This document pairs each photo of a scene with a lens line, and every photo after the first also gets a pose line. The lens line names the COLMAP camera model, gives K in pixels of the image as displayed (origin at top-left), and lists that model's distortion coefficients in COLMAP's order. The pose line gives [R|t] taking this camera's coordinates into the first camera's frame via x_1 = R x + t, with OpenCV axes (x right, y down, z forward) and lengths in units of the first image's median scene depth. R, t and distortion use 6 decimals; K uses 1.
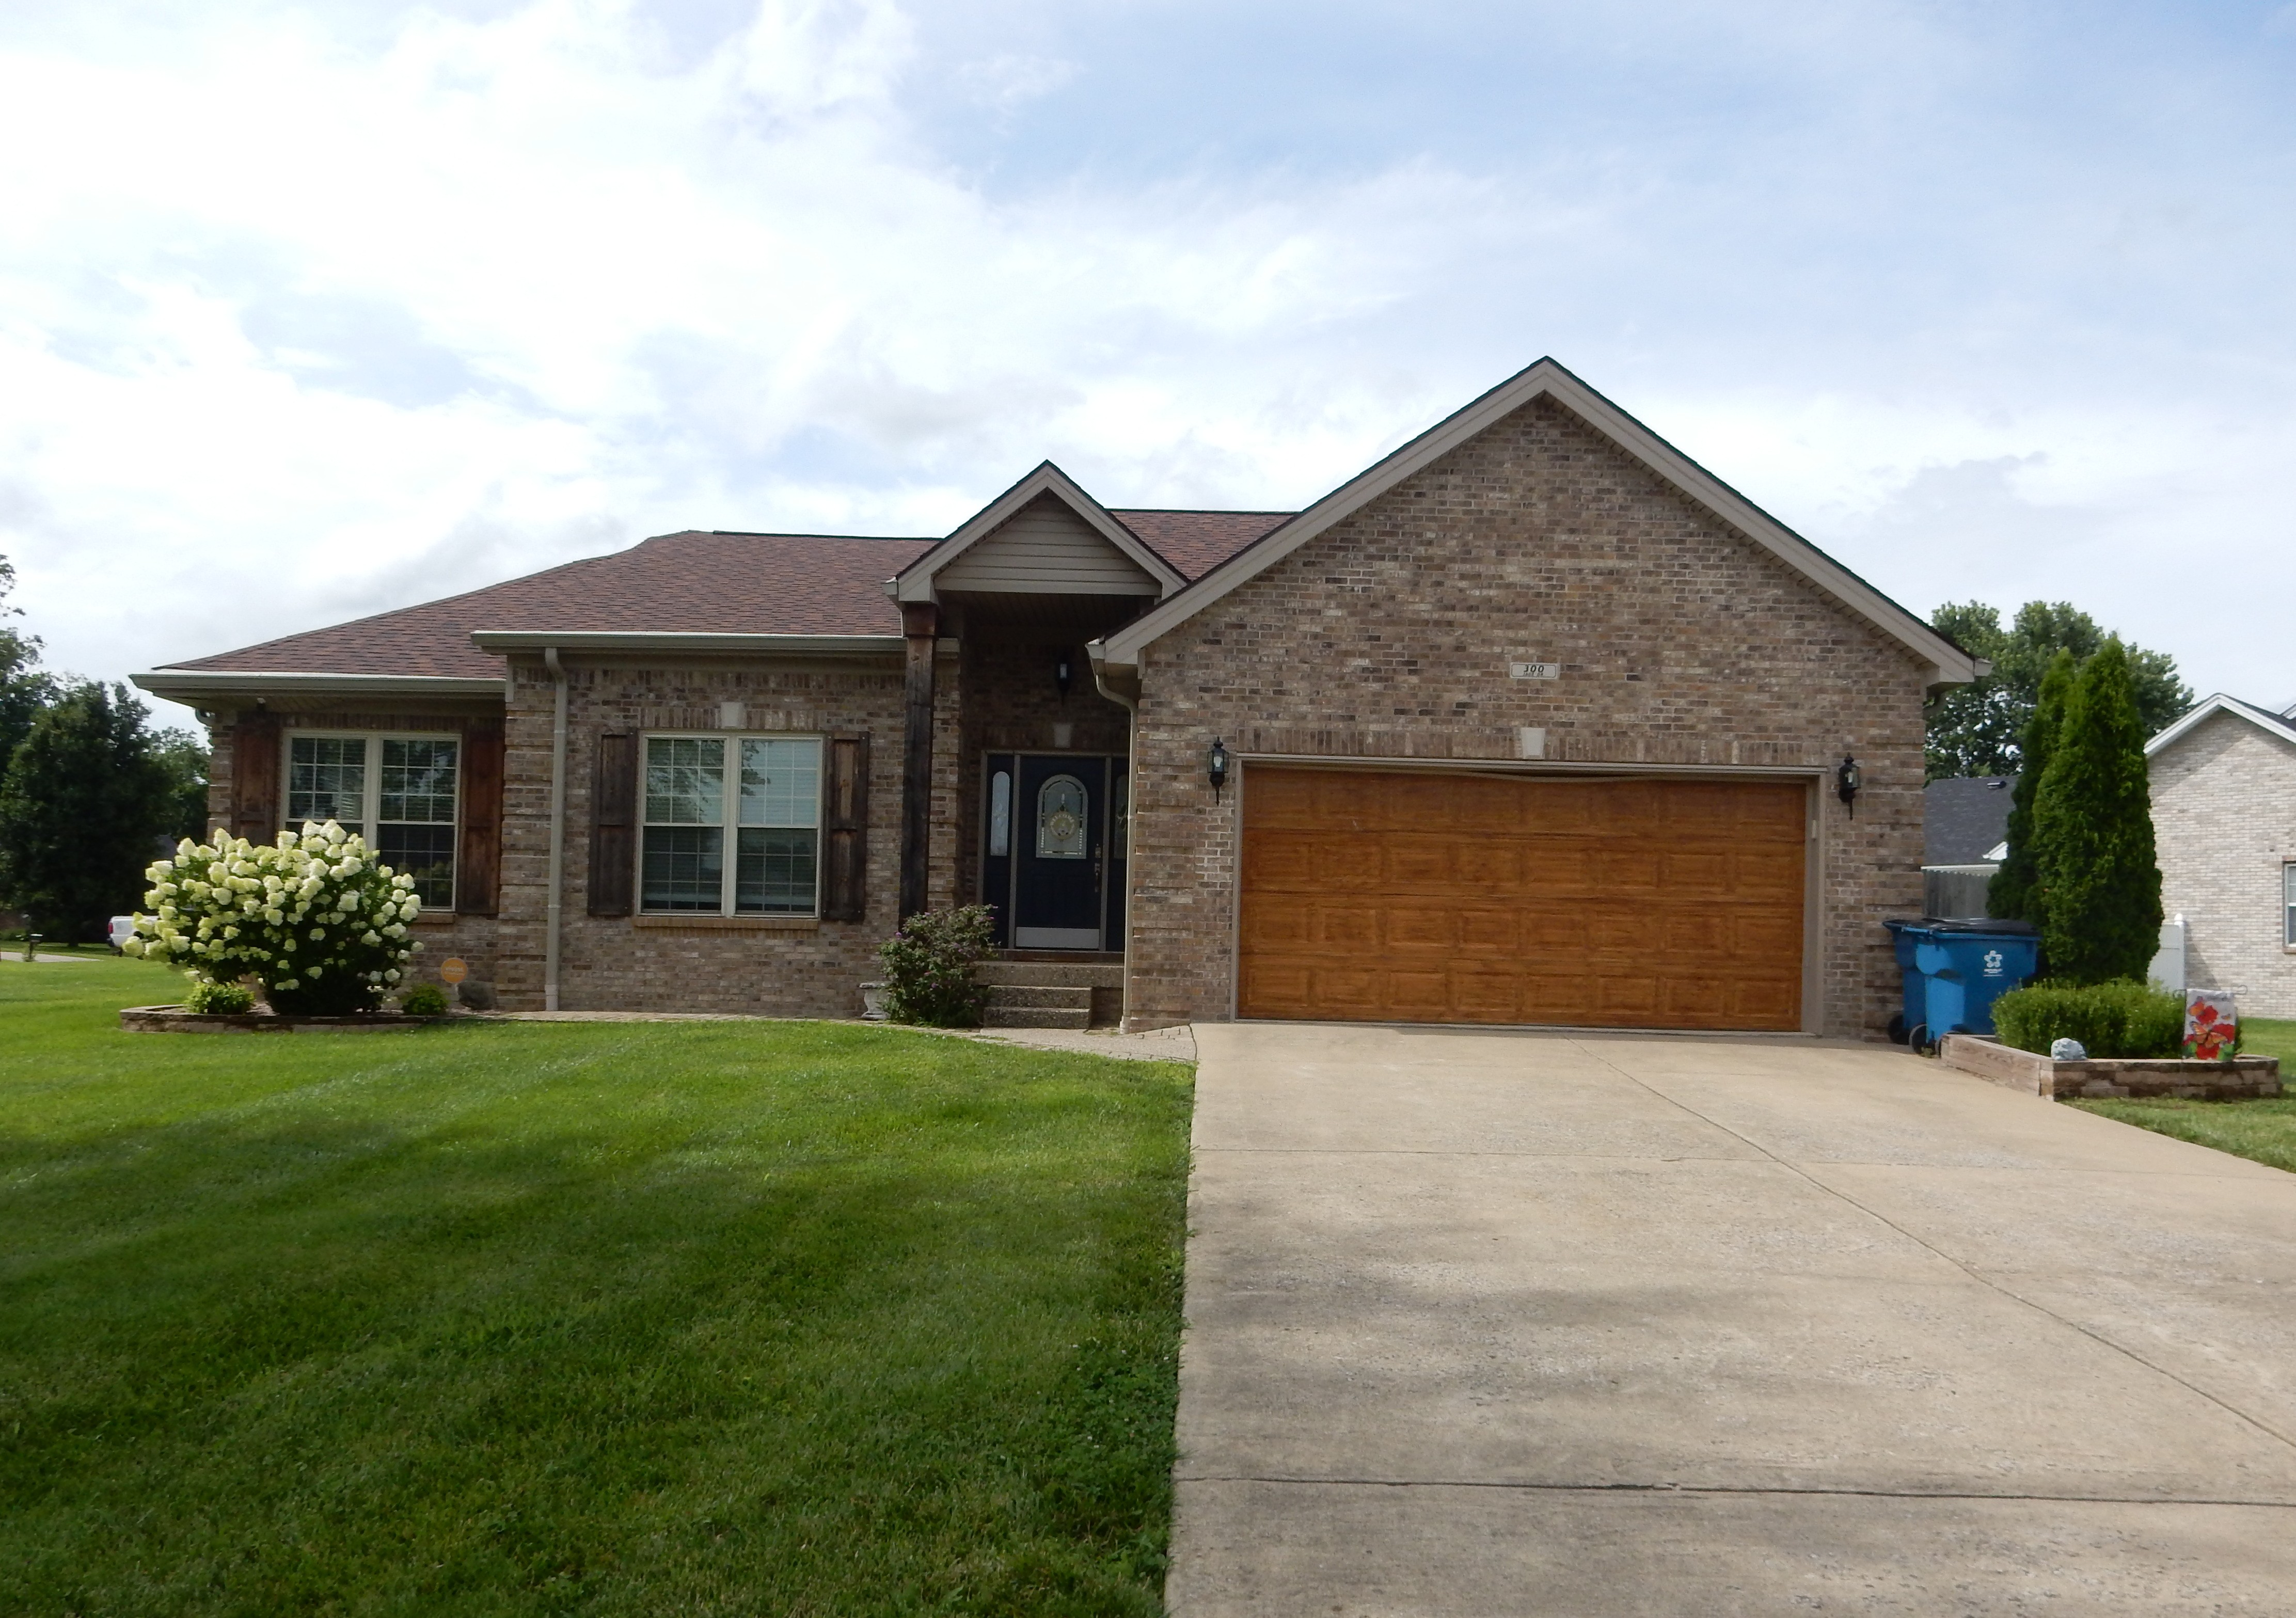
lens RADIAL K [[1767.5, 0, 1194.7], [0, 1767.5, 899.1], [0, 0, 1]] dist [0.002238, 0.008422]
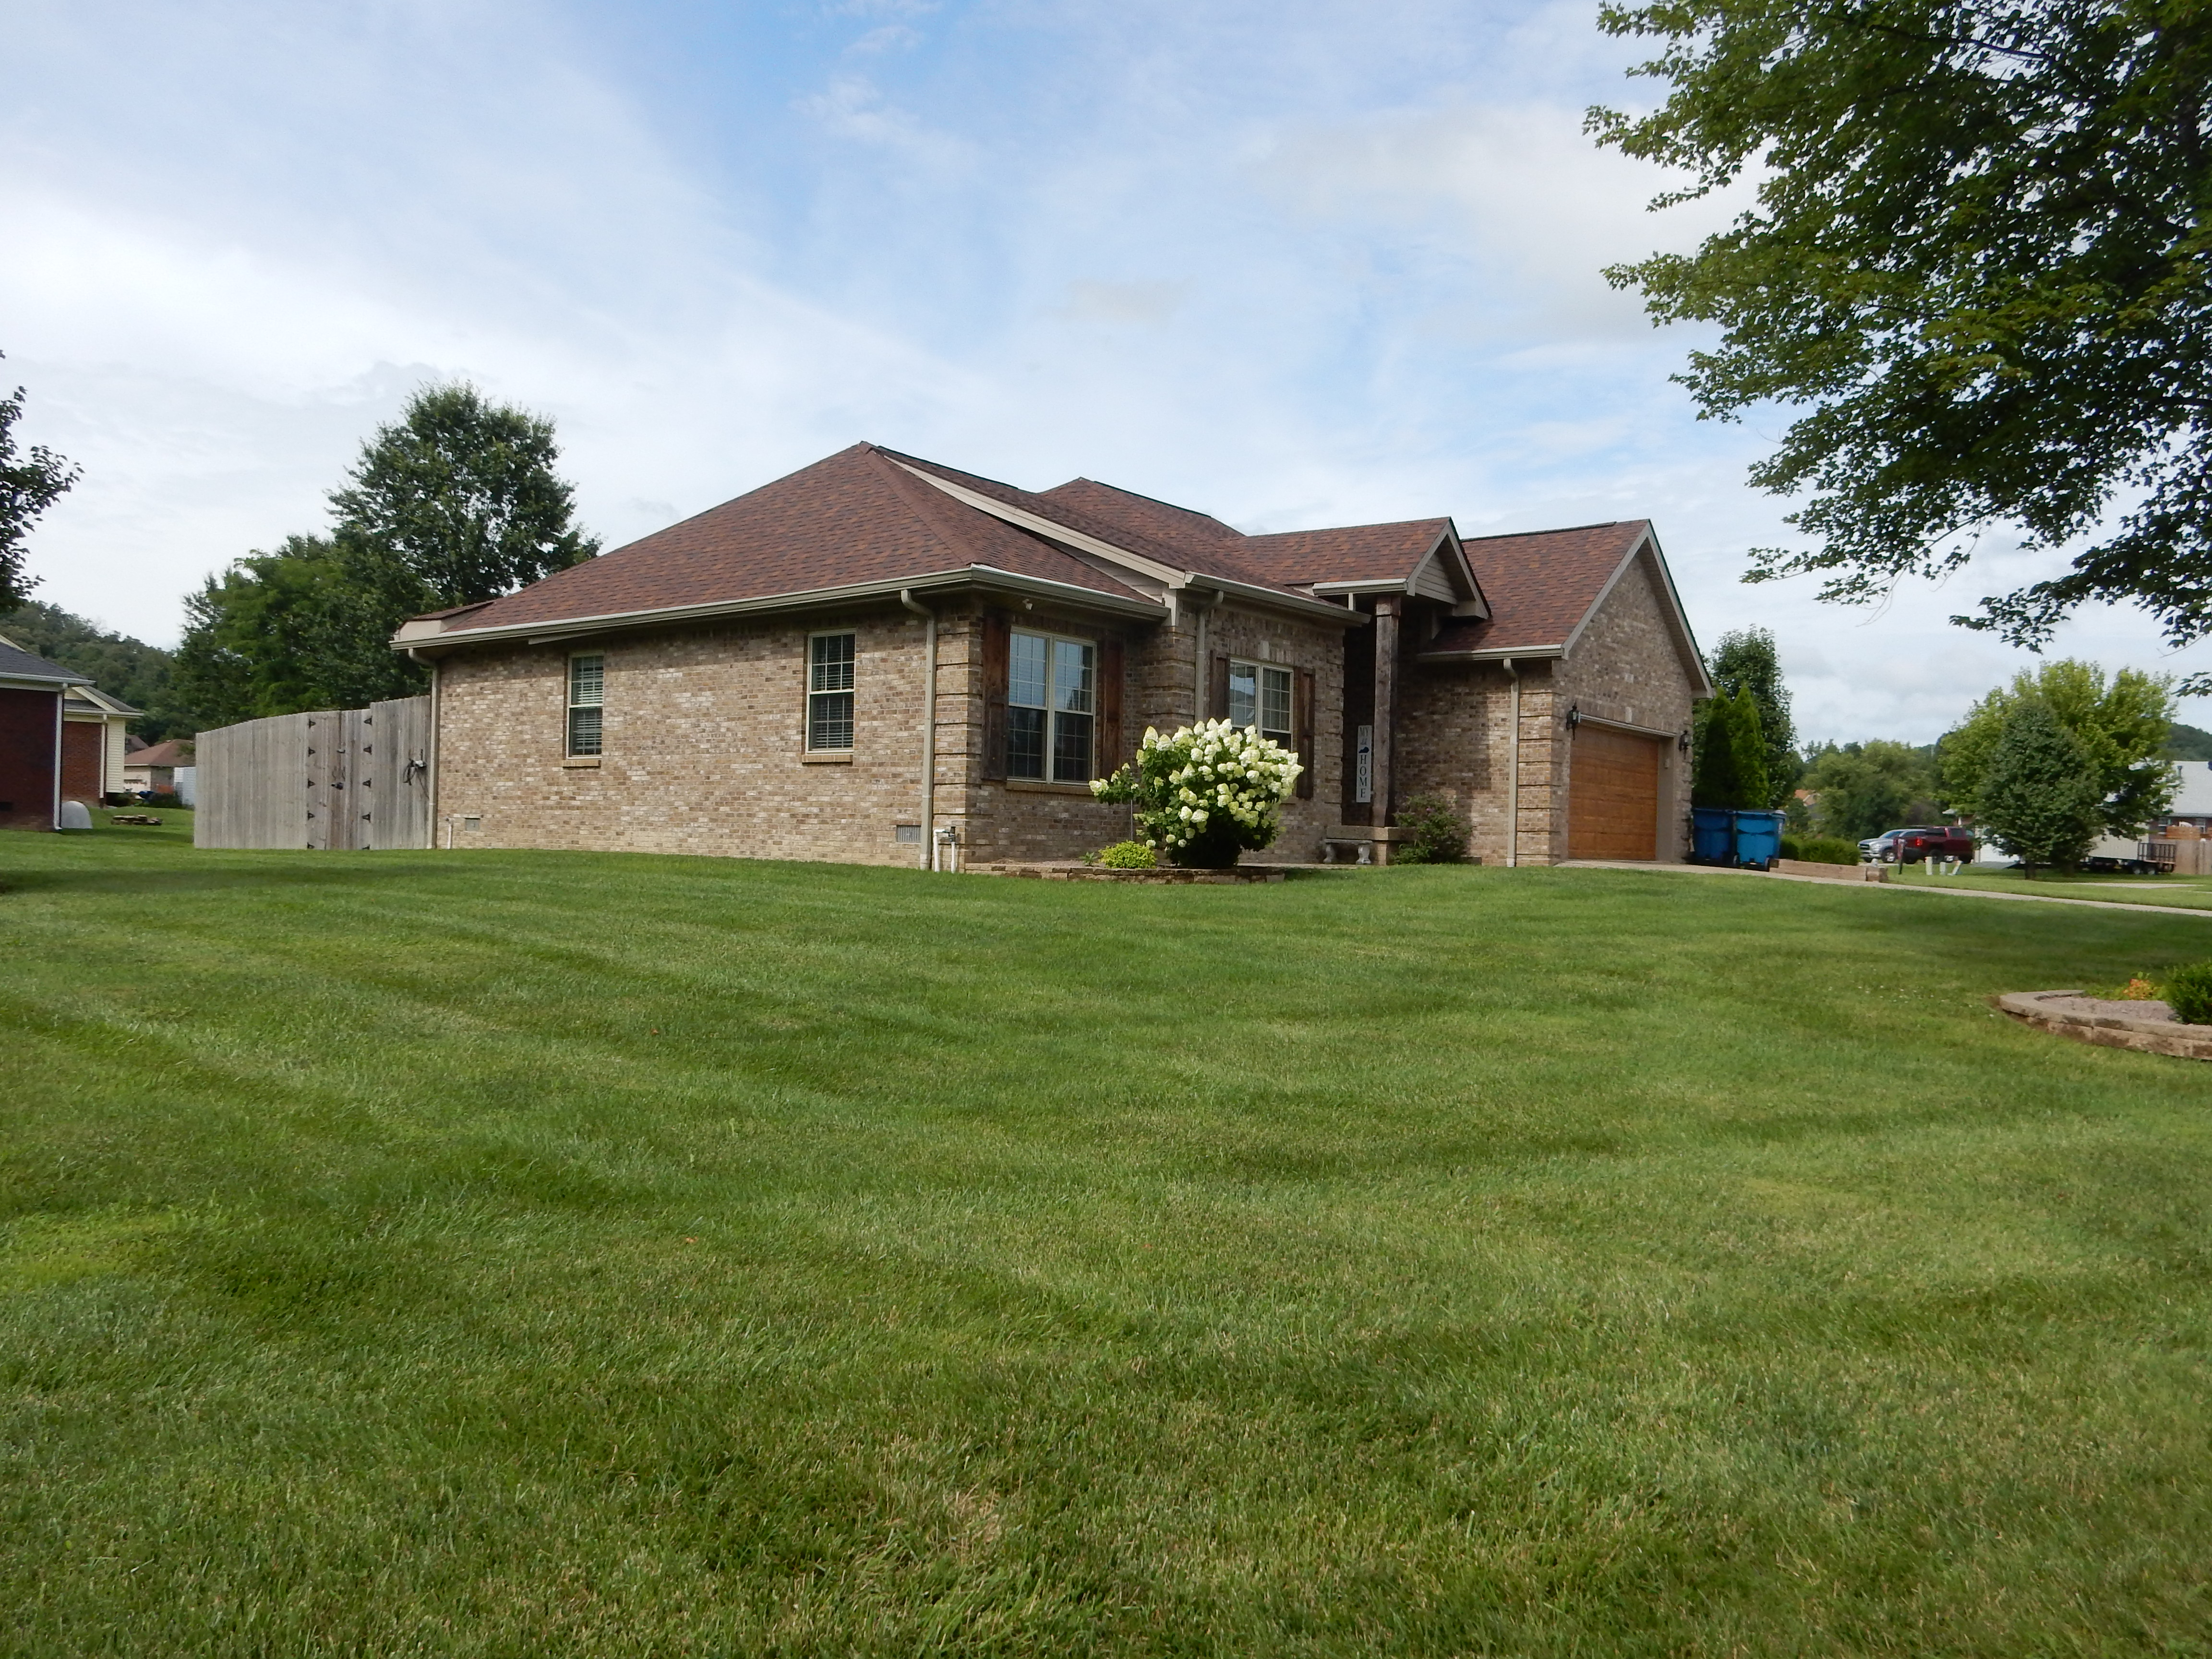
lens RADIAL K [[1638.3, 0, 1122.6], [0, 1638.3, 823.0], [0, 0, 1]] dist [0.003461, -0.001874]
pose [[0.601115, 0.000001, 0.799162, -1.522817], [-0.034493, 0.999068, 0.025944, 0.003211], [-0.798418, -0.043161, 0.600555, 0.338713]]
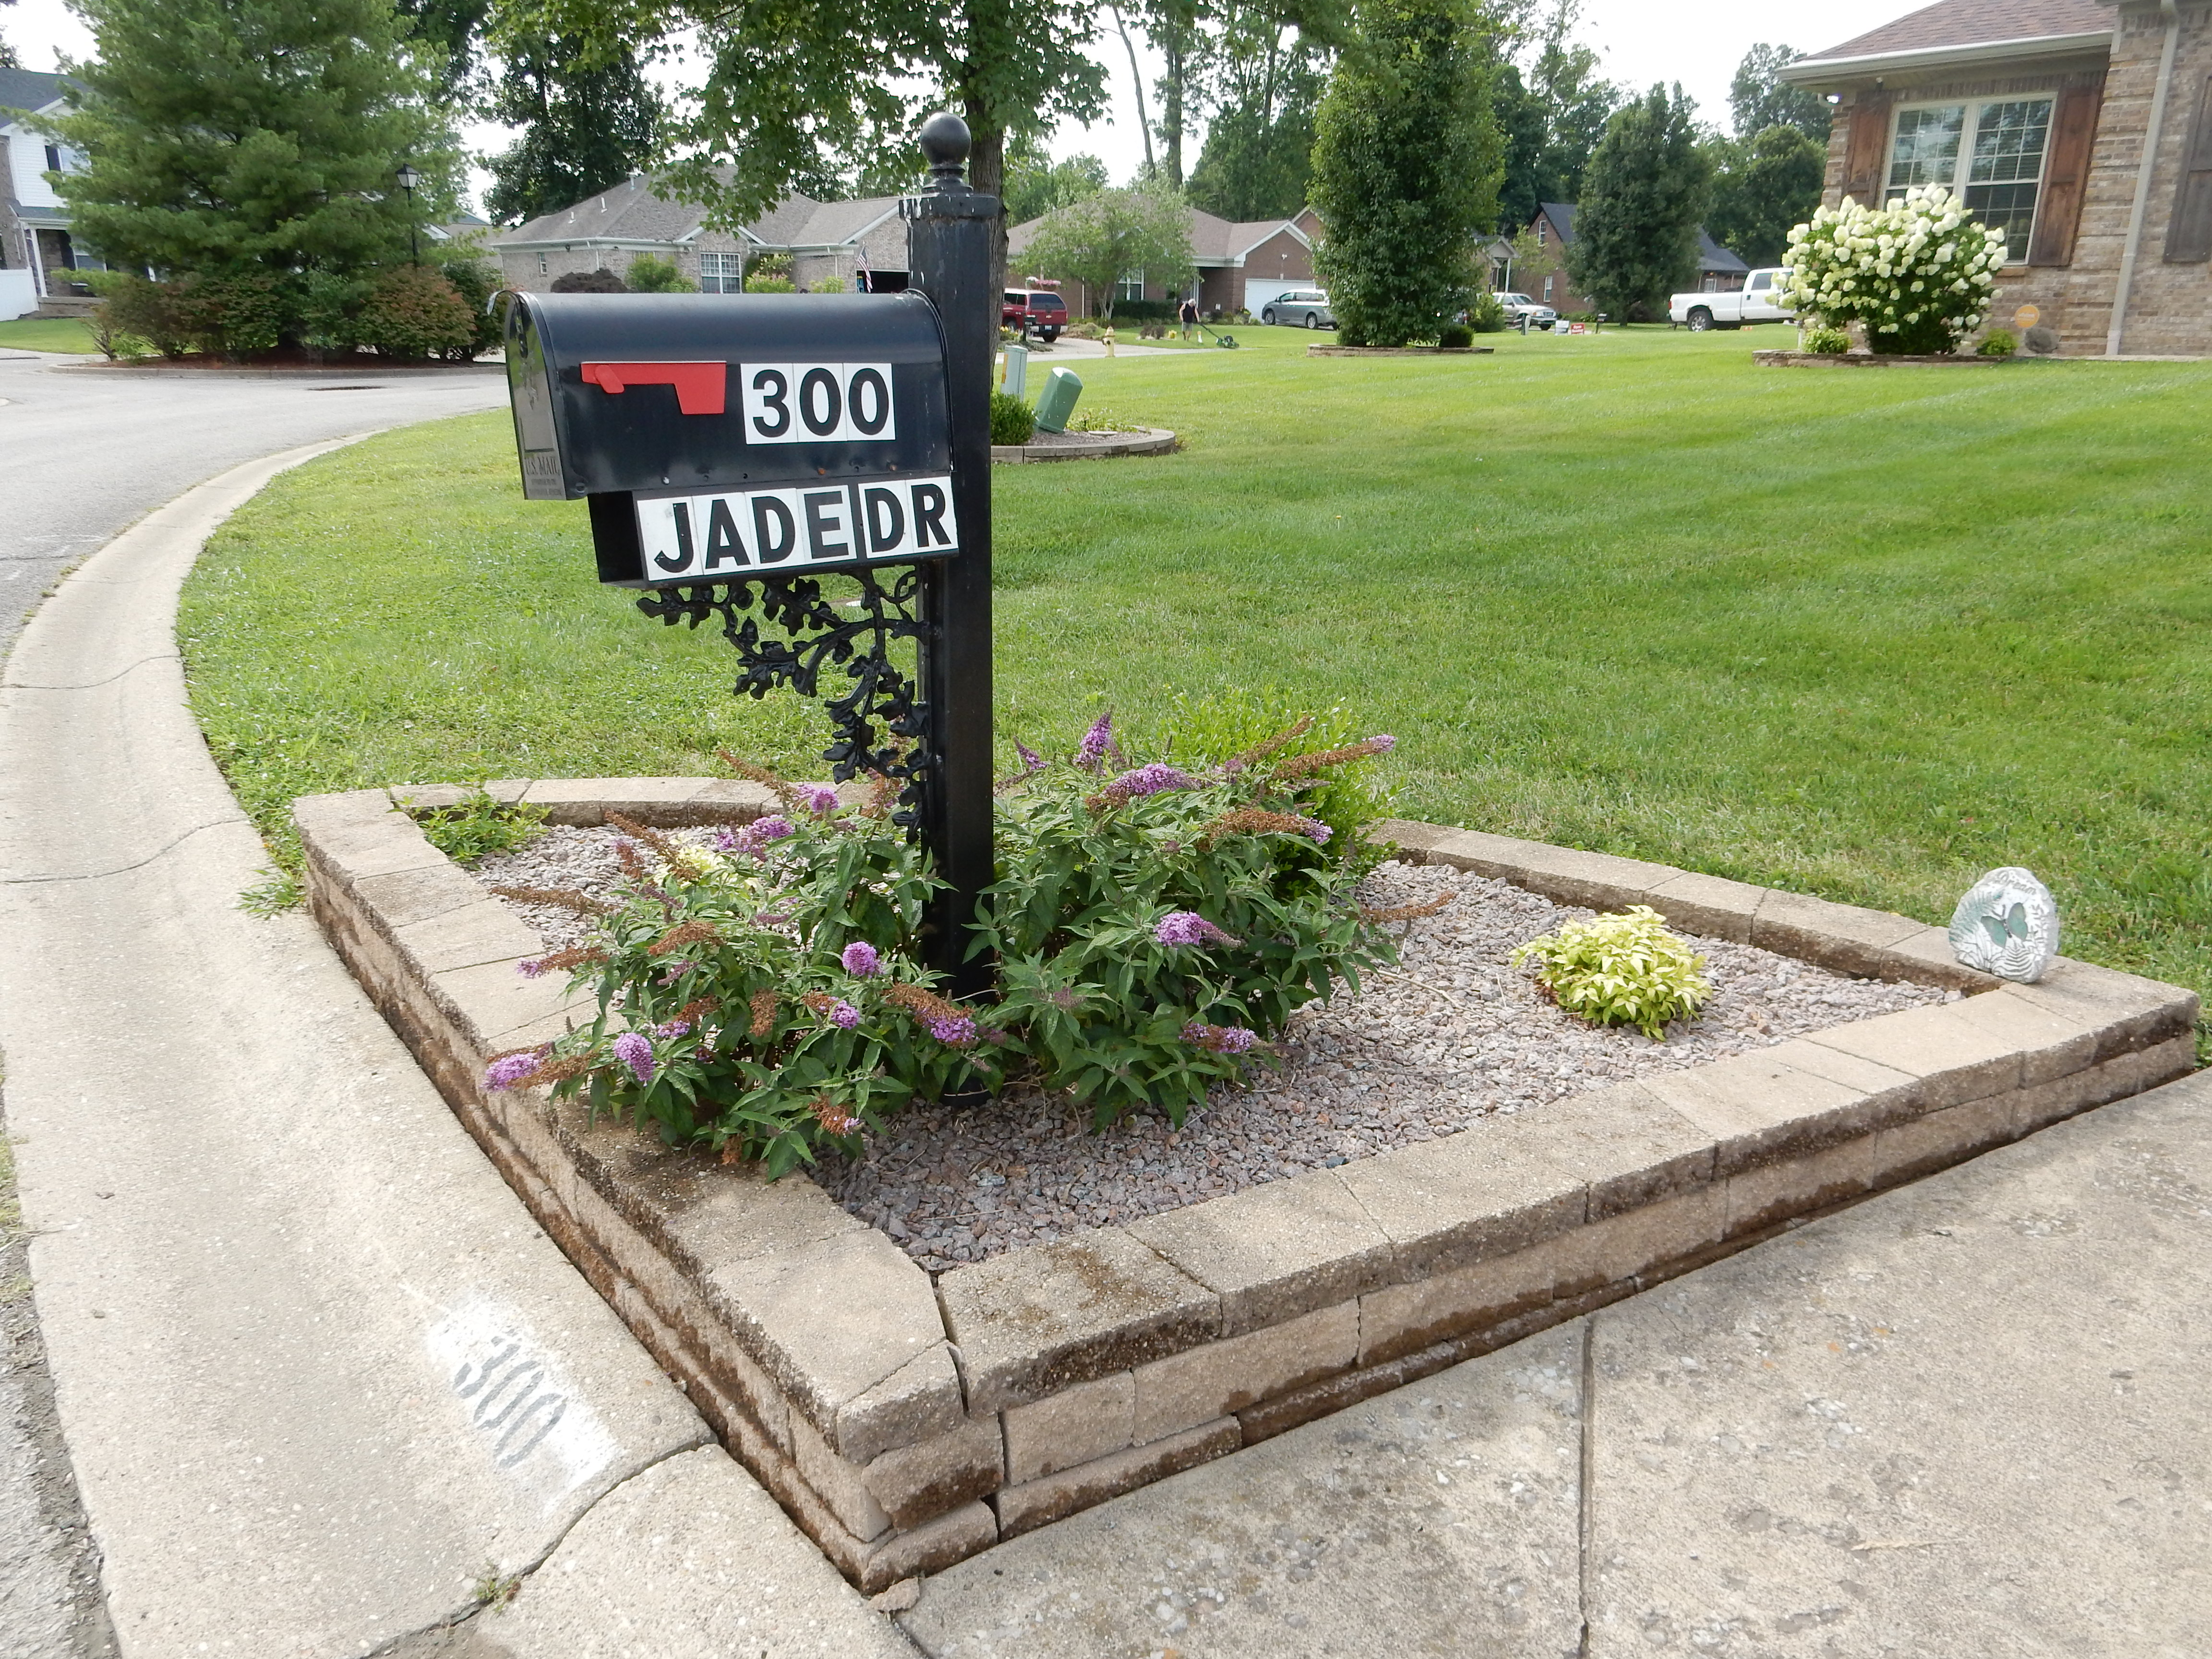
lens RADIAL K [[1638.3, 0, 1100.4], [0, 1638.3, 837.2], [0, 0, 1]] dist [0.003461, -0.001874]
pose [[0.661217, 0.214034, -0.719014, 0.022165], [0.028339, 0.950627, 0.309040, 0.016368], [0.749659, -0.224718, 0.622505, -0.197983]]
